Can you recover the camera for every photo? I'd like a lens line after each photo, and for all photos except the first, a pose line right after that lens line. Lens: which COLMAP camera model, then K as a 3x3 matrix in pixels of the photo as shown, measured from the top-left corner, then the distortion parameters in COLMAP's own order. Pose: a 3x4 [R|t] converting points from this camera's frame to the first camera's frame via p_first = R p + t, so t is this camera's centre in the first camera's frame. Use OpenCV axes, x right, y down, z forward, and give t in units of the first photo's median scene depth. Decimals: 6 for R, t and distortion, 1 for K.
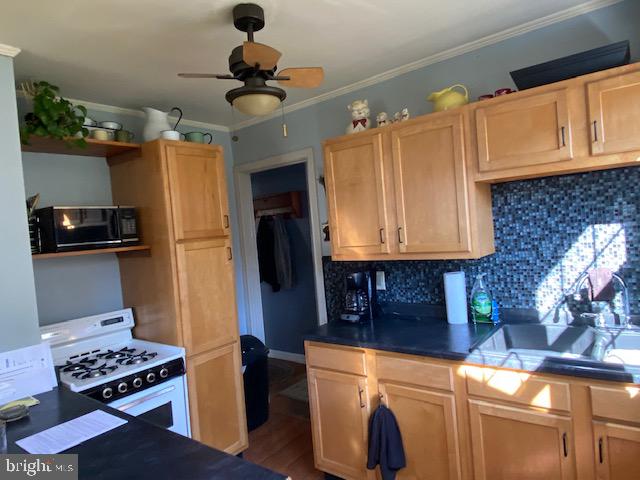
lens RADIAL K [[411.9, 0, 319.2], [0, 411.9, 239.3], [0, 0, 1]] dist [0.044727, -0.058834]
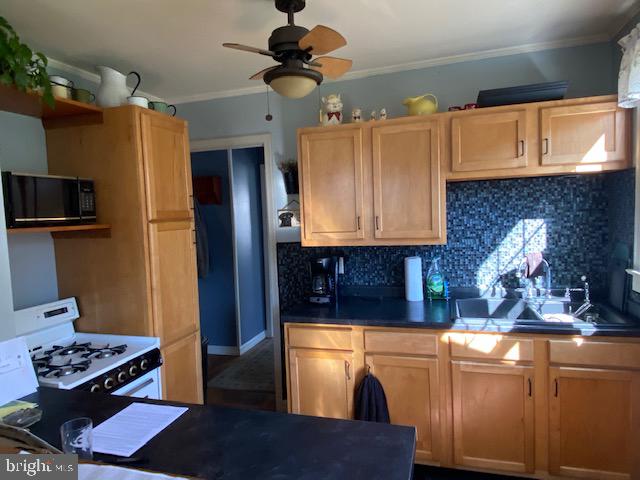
lens RADIAL K [[411.9, 0, 318.0], [0, 411.9, 239.4], [0, 0, 1]] dist [0.044727, -0.058834]
pose [[0.935289, 0.022451, 0.353172, -0.356987], [-0.027833, 0.999561, 0.010169, 0.028942], [-0.352788, -0.019341, 0.935503, 0.021705]]
